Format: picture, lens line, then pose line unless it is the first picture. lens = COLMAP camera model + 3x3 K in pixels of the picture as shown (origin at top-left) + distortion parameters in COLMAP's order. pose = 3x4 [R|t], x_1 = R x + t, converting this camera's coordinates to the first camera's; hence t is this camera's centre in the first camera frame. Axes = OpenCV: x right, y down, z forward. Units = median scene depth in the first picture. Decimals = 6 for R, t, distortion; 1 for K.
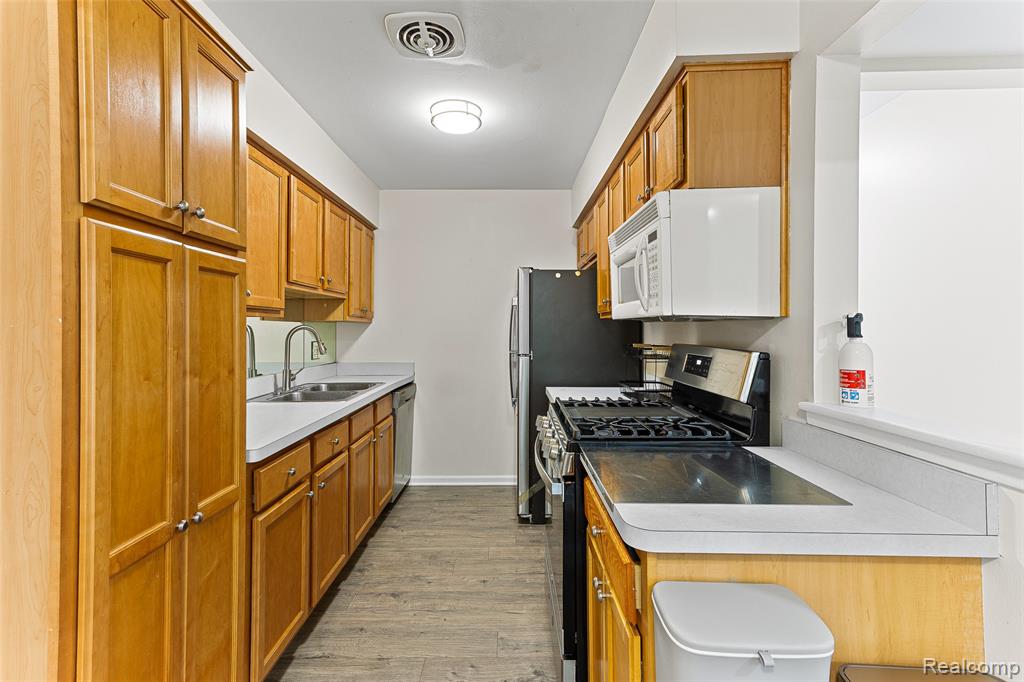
lens RADIAL K [[485.4, 0, 505.1], [0, 485.4, 328.8], [0, 0, 1]] dist [0.031353, 0.000249]
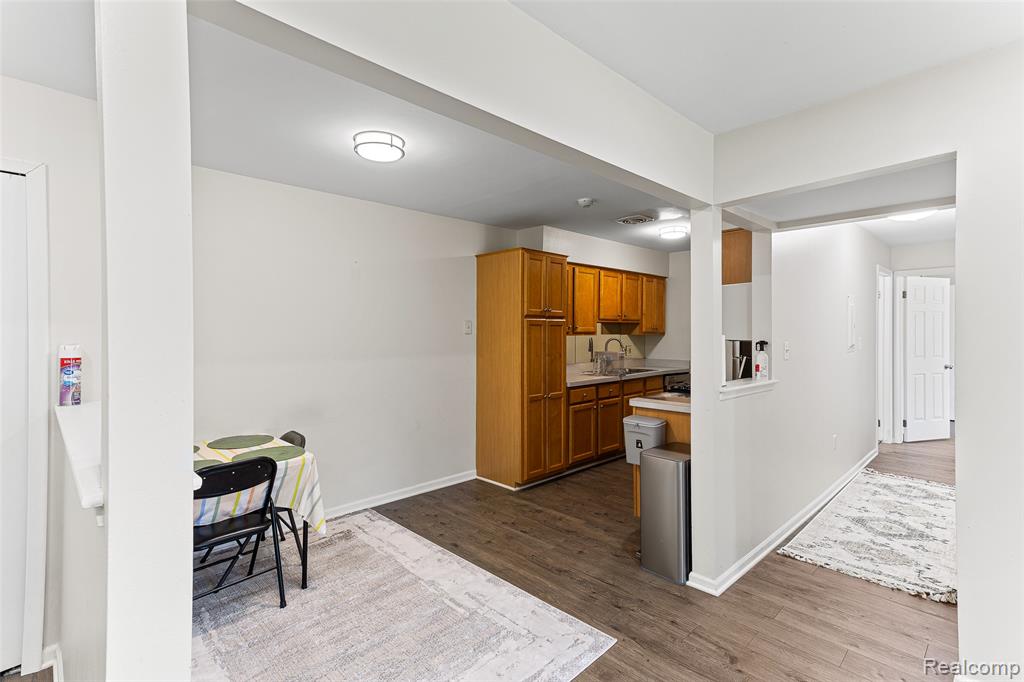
lens RADIAL K [[485.4, 0, 505.1], [0, 485.4, 328.8], [0, 0, 1]] dist [0.031353, 0.000249]
pose [[0.698440, -0.000935, -0.715668, 1.086852], [0.000826, 1.000000, -0.000500, -0.065888], [0.715668, -0.000242, 0.698440, -1.095134]]
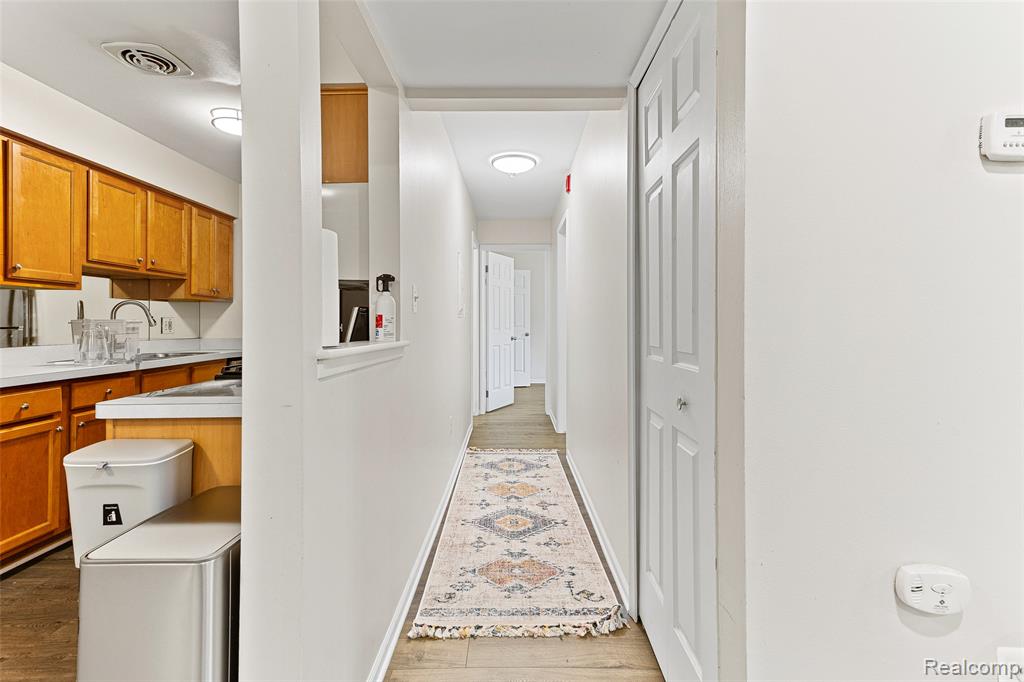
lens RADIAL K [[485.4, 0, 505.1], [0, 485.4, 328.8], [0, 0, 1]] dist [0.031353, 0.000249]
pose [[0.999992, 0.000502, -0.004047, 0.741874], [-0.000458, 0.999942, 0.010778, 0.072740], [0.004052, -0.010776, 0.999934, -0.260604]]
